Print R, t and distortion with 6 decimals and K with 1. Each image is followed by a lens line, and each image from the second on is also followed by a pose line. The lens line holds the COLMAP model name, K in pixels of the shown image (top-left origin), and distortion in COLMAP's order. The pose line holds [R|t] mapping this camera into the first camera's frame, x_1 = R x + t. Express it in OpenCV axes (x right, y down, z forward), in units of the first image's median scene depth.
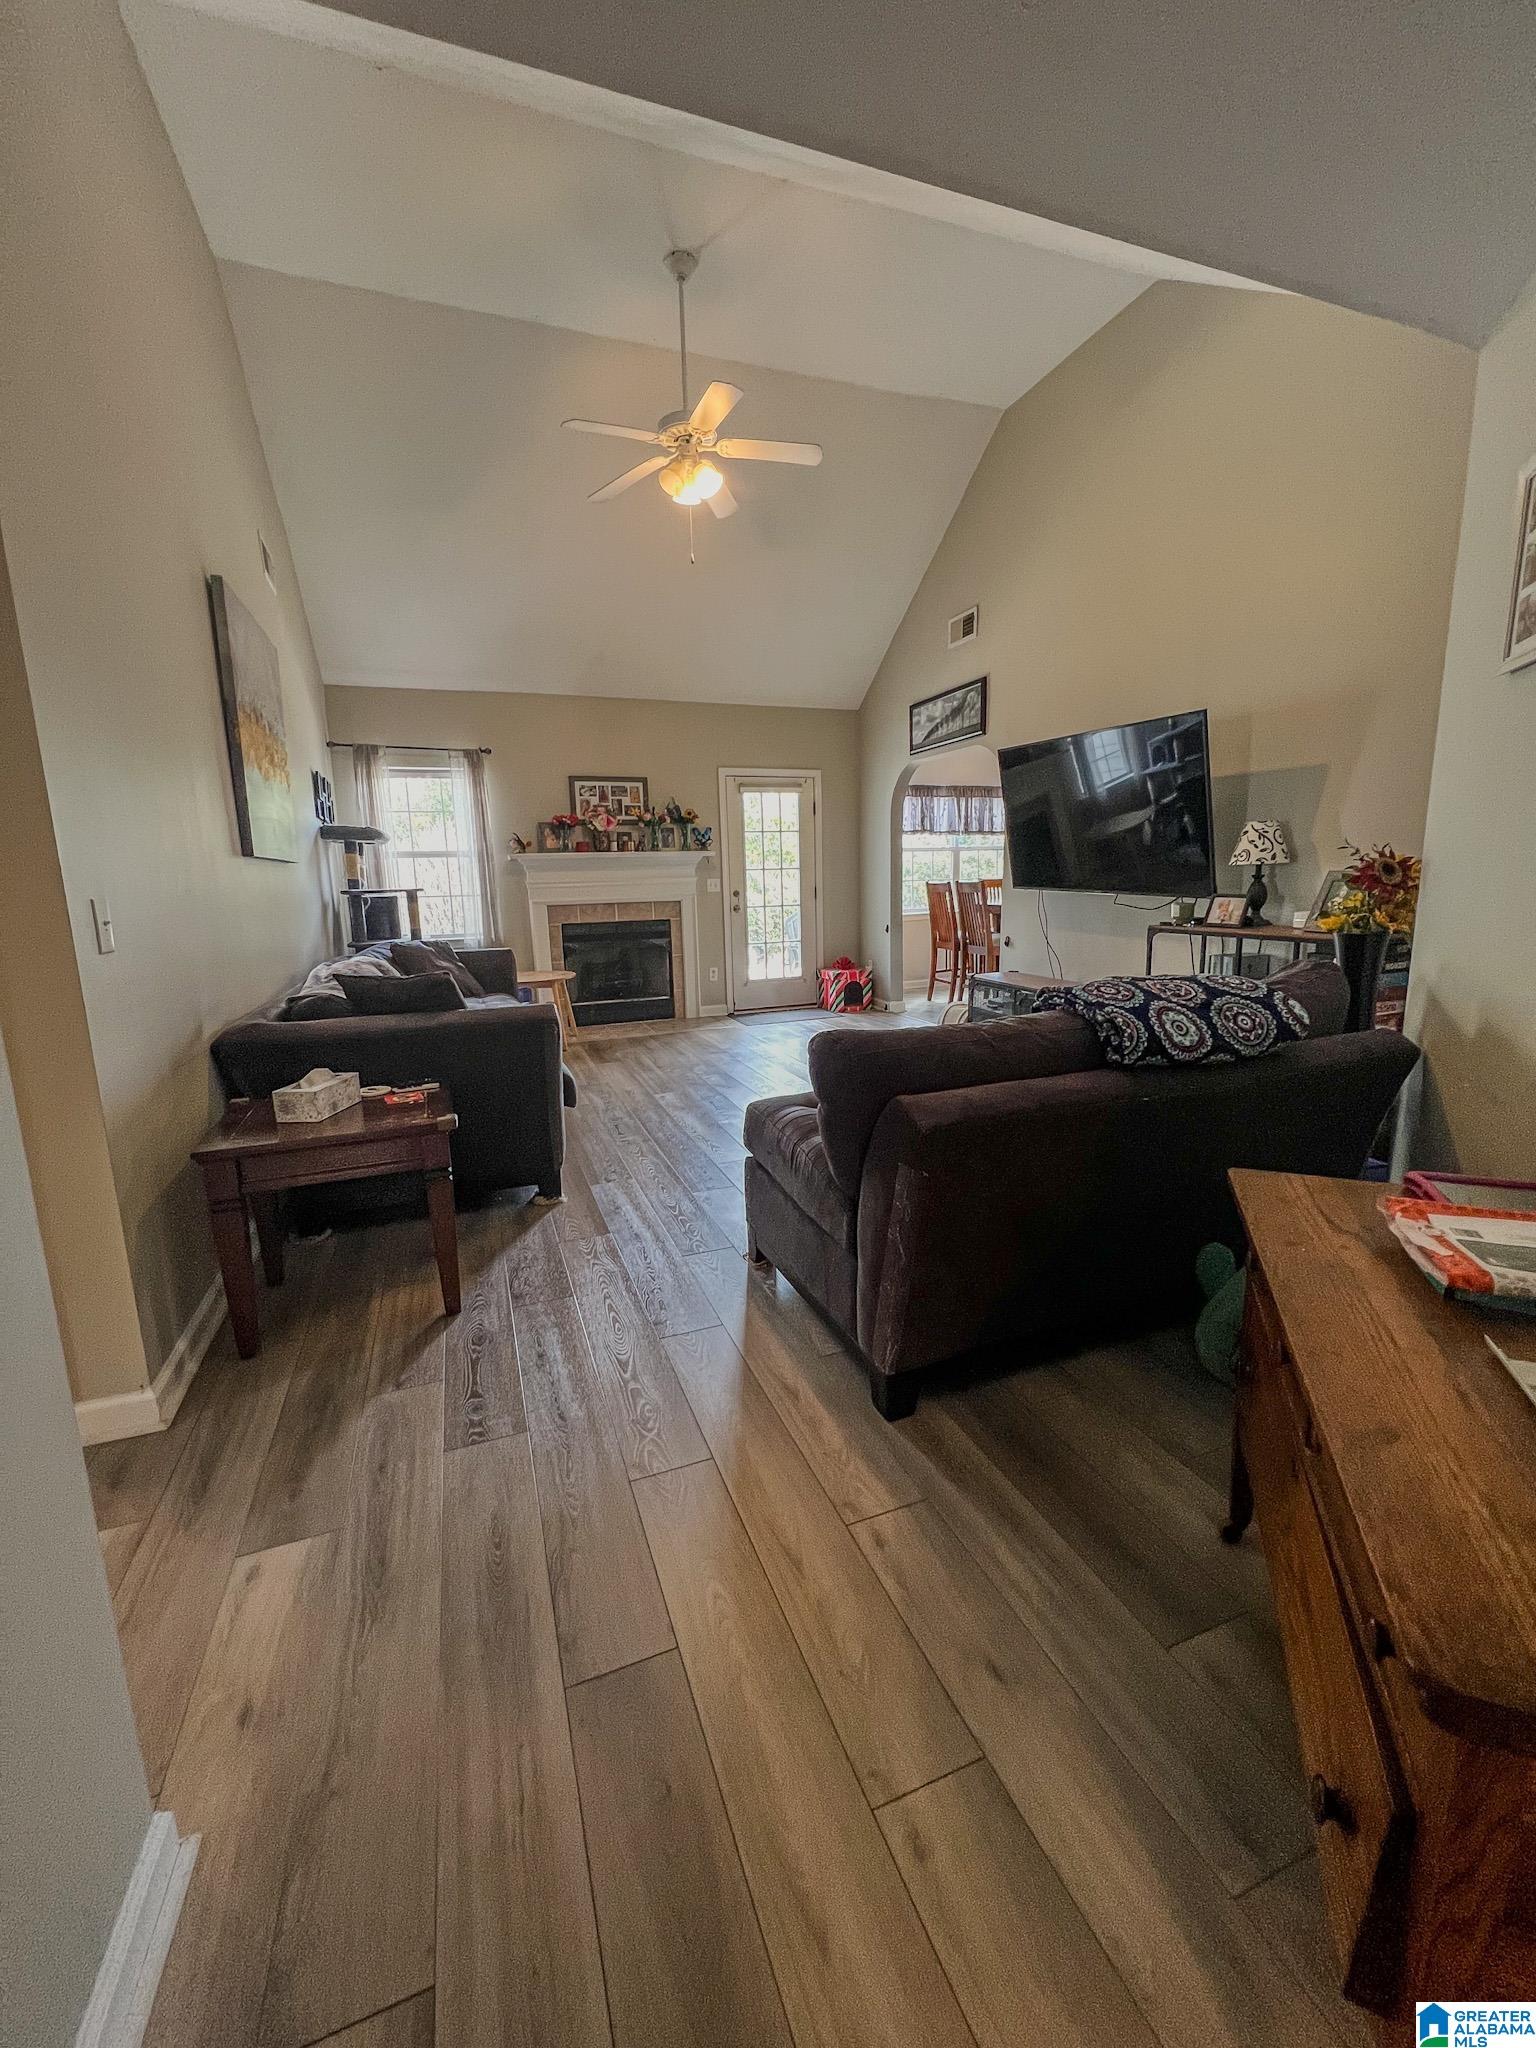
lens RADIAL K [[815.6, 0, 784.3], [0, 815.6, 1012.6], [0, 0, 1]] dist [-0.008251, 0.000069]
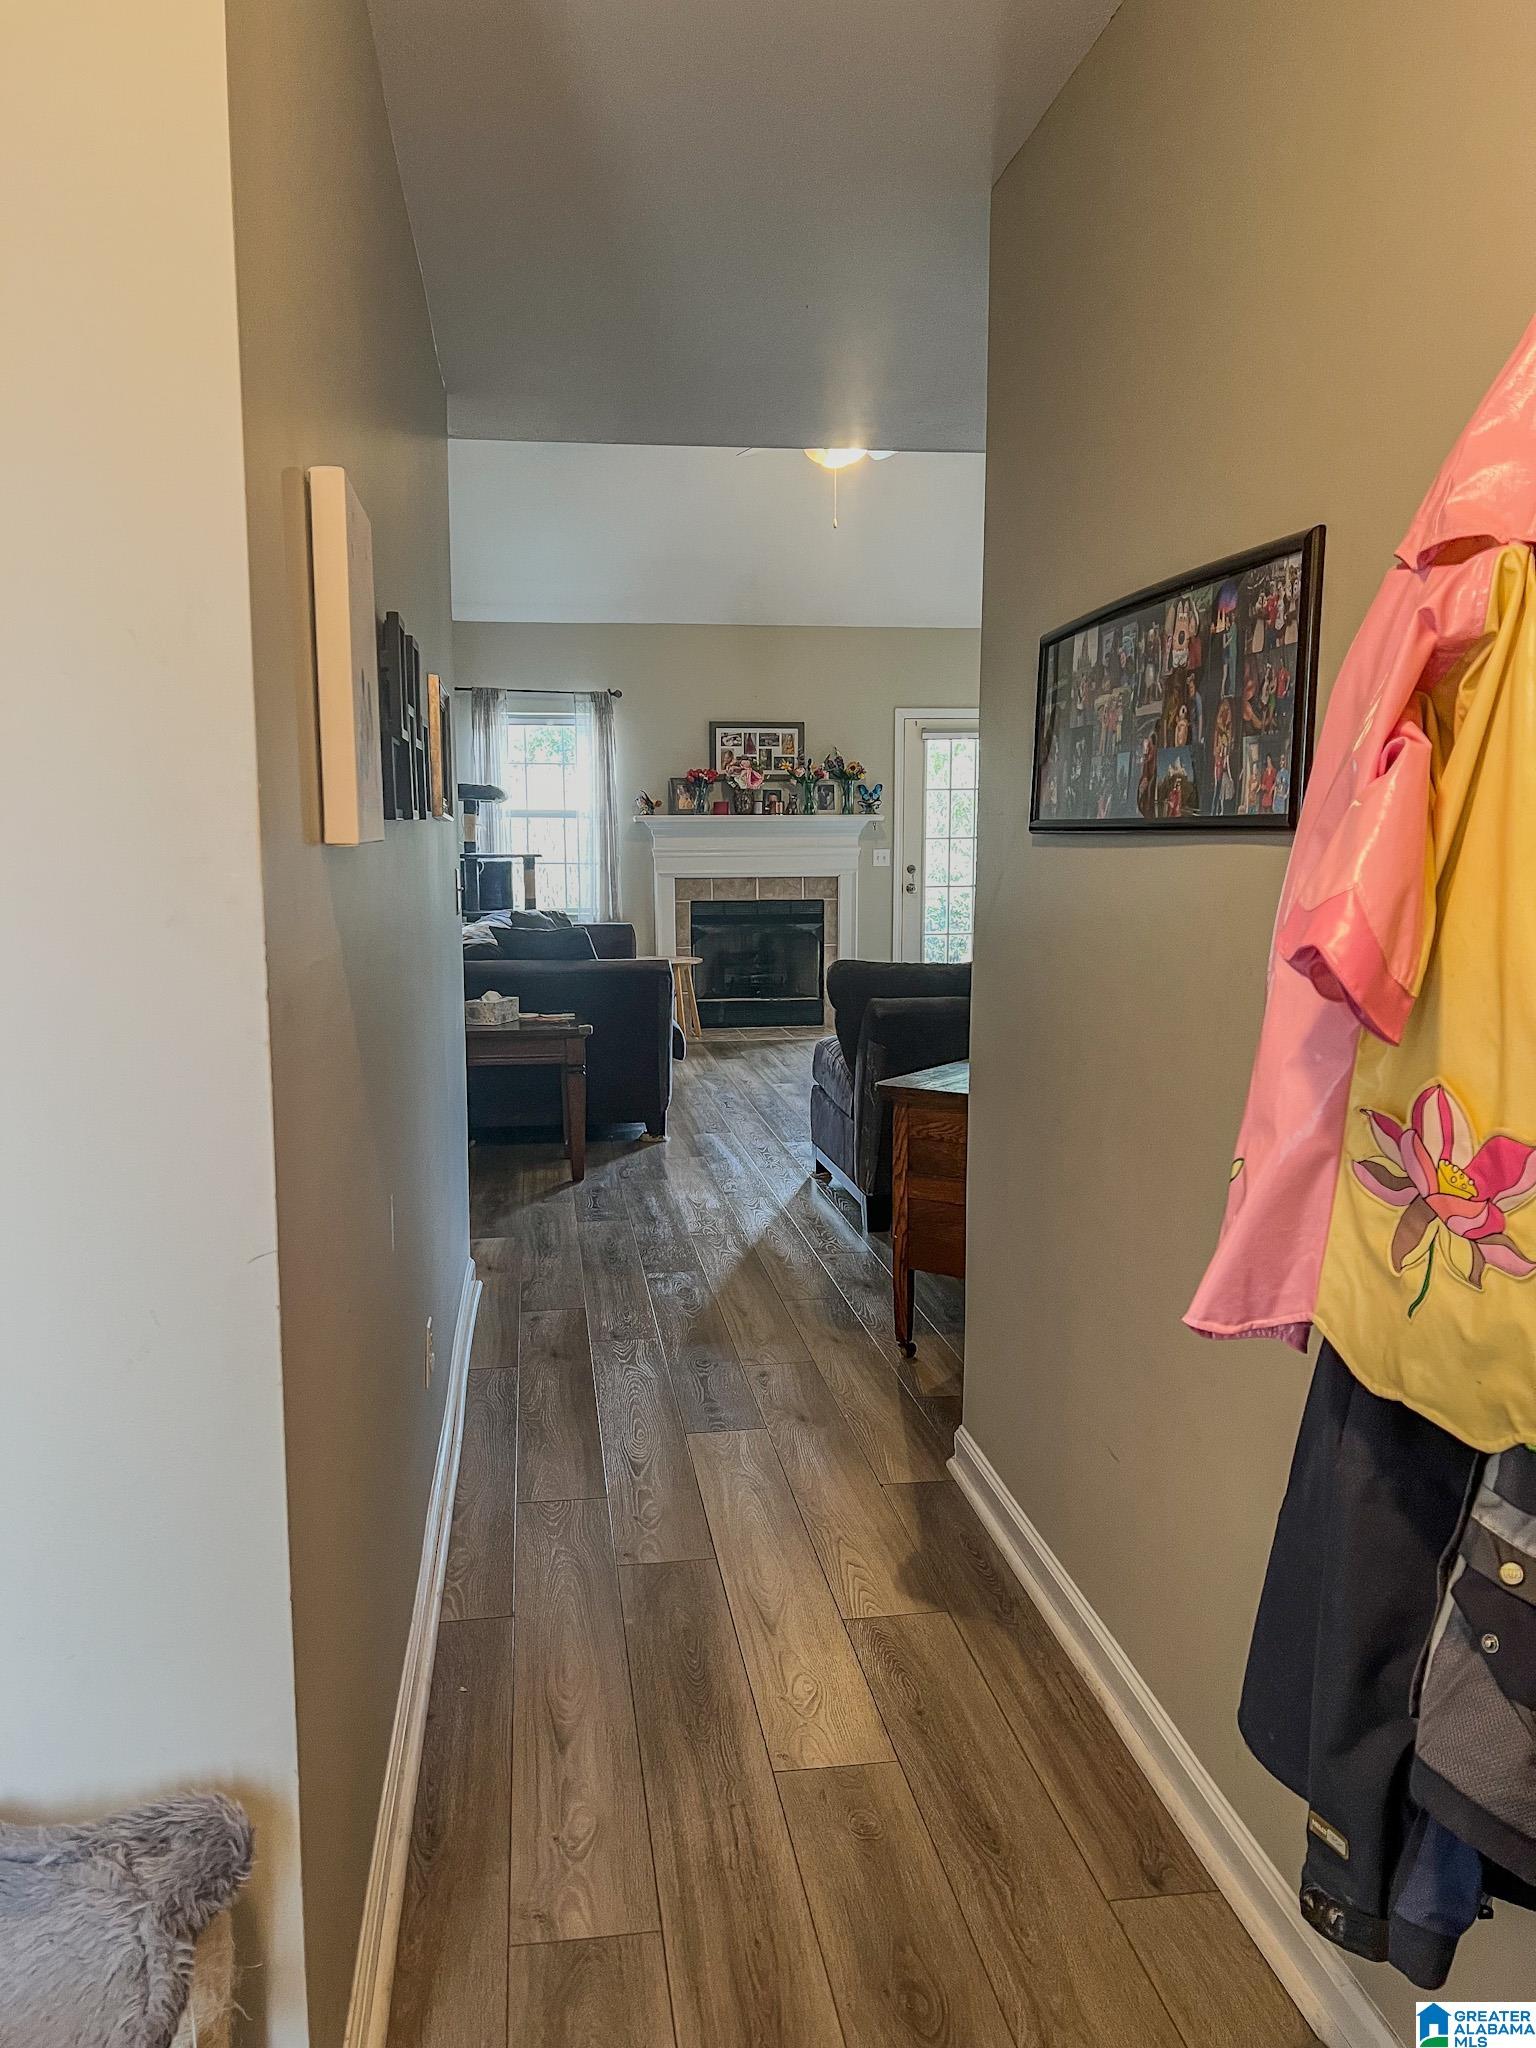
lens RADIAL K [[1580.3, 0, 762.3], [0, 1580.3, 1032.6], [0, 0, 1]] dist [0.103769, 0.024573]
pose [[0.972227, 0.048531, -0.228953, 0.169096], [-0.058182, 0.997671, -0.035589, 0.076712], [0.226693, 0.047921, 0.972787, -0.531278]]
